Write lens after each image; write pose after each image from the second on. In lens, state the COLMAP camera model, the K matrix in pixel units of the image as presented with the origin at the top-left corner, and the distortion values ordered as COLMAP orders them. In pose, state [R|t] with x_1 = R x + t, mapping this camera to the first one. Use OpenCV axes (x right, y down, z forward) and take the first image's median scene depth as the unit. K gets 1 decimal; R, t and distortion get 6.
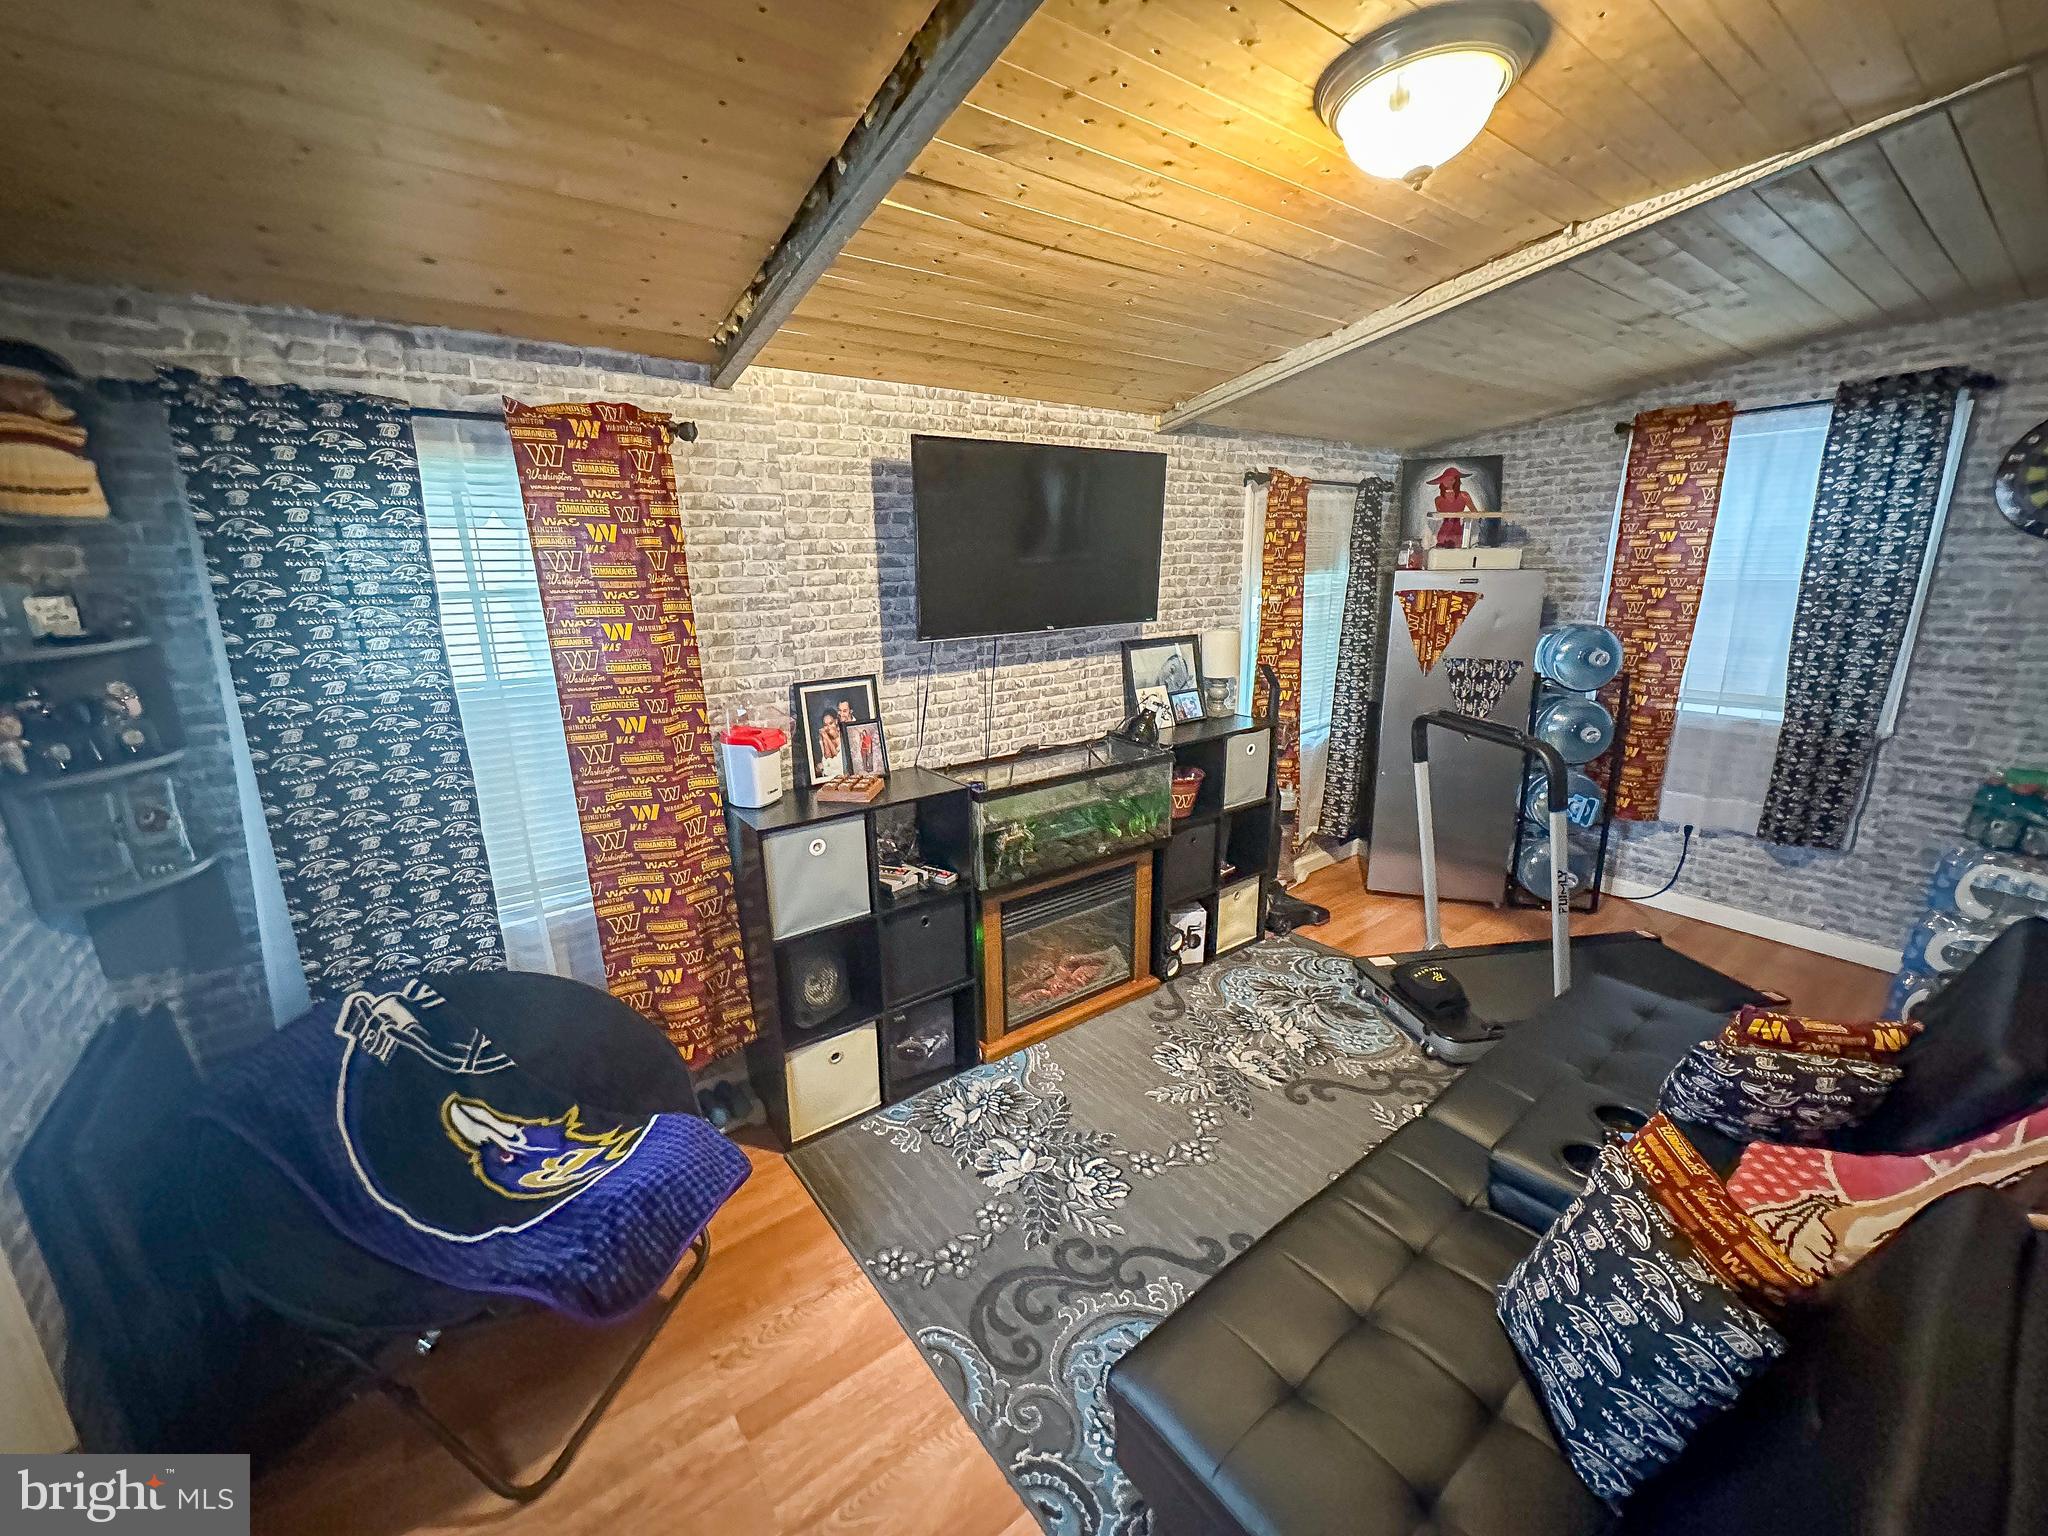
lens RADIAL K [[827.9, 0, 1014.9], [0, 827.9, 764.4], [0, 0, 1]] dist [-0.003584, 0.001406]
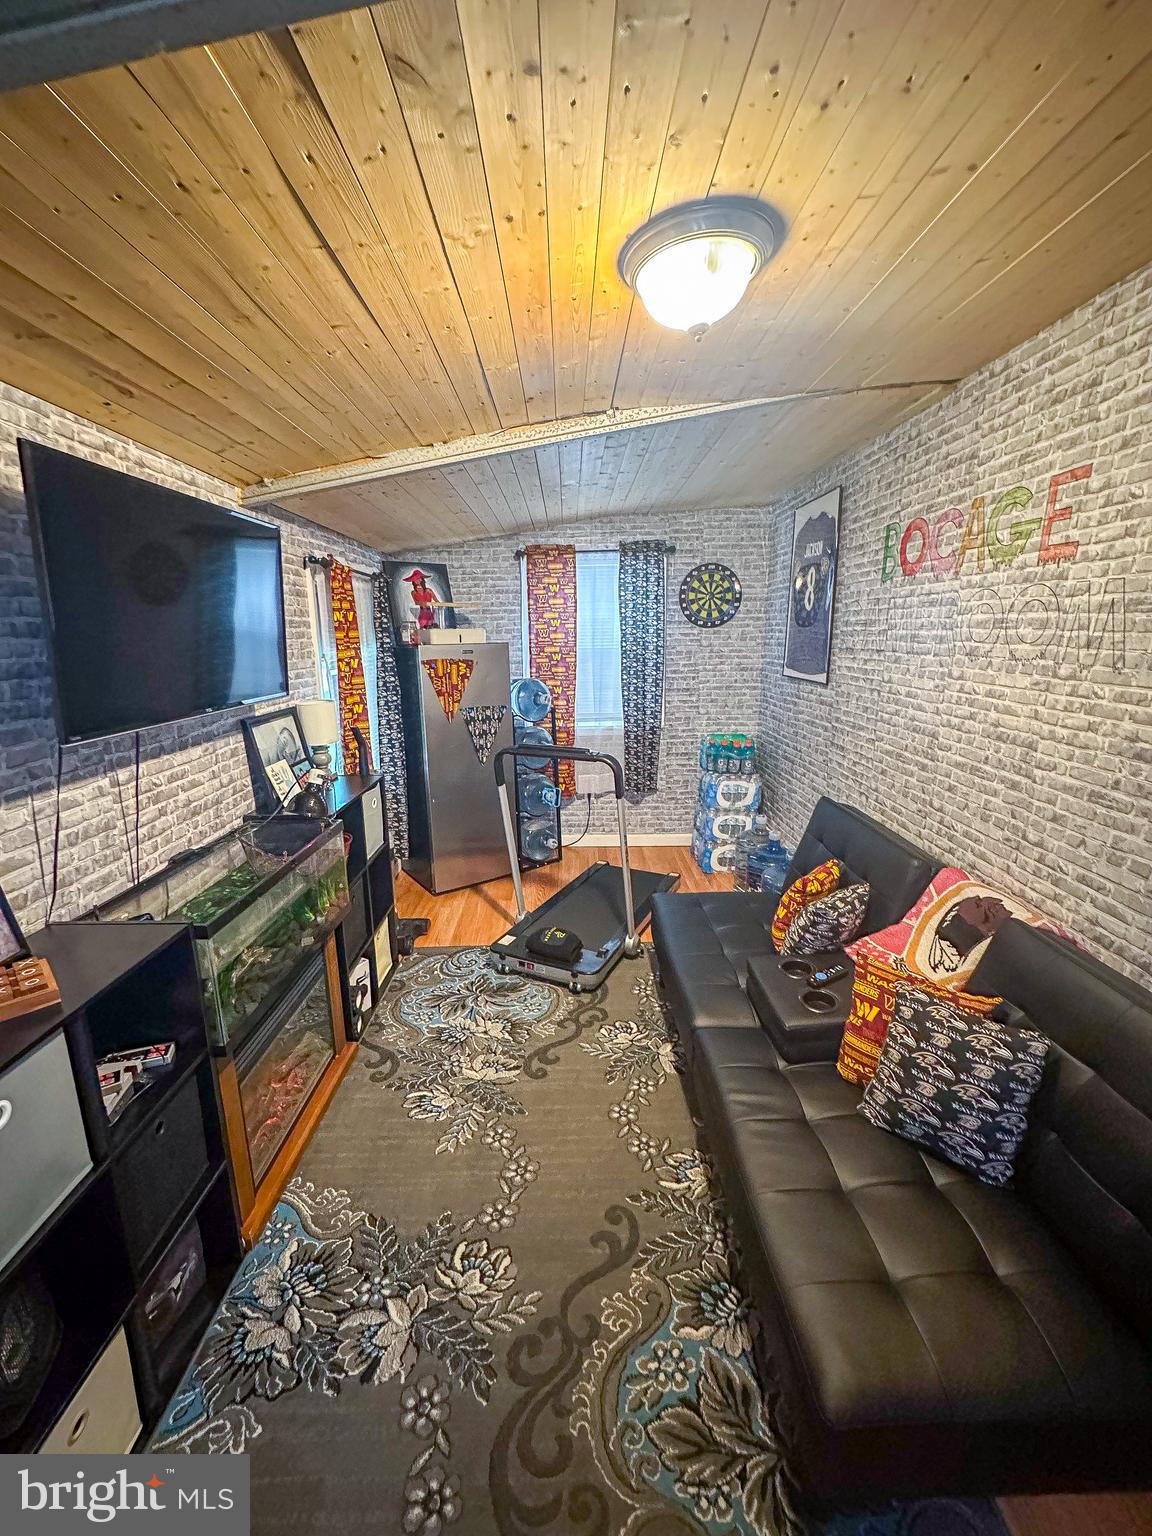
lens RADIAL K [[620.9, 0, 570.2], [0, 620.9, 765.1], [0, 0, 1]] dist [-0.003584, 0.001406]
pose [[0.585833, -0.160052, 0.794470, -0.236011], [0.201163, 0.978343, 0.048759, -0.060985], [-0.785069, 0.131254, 0.605342, 0.302565]]
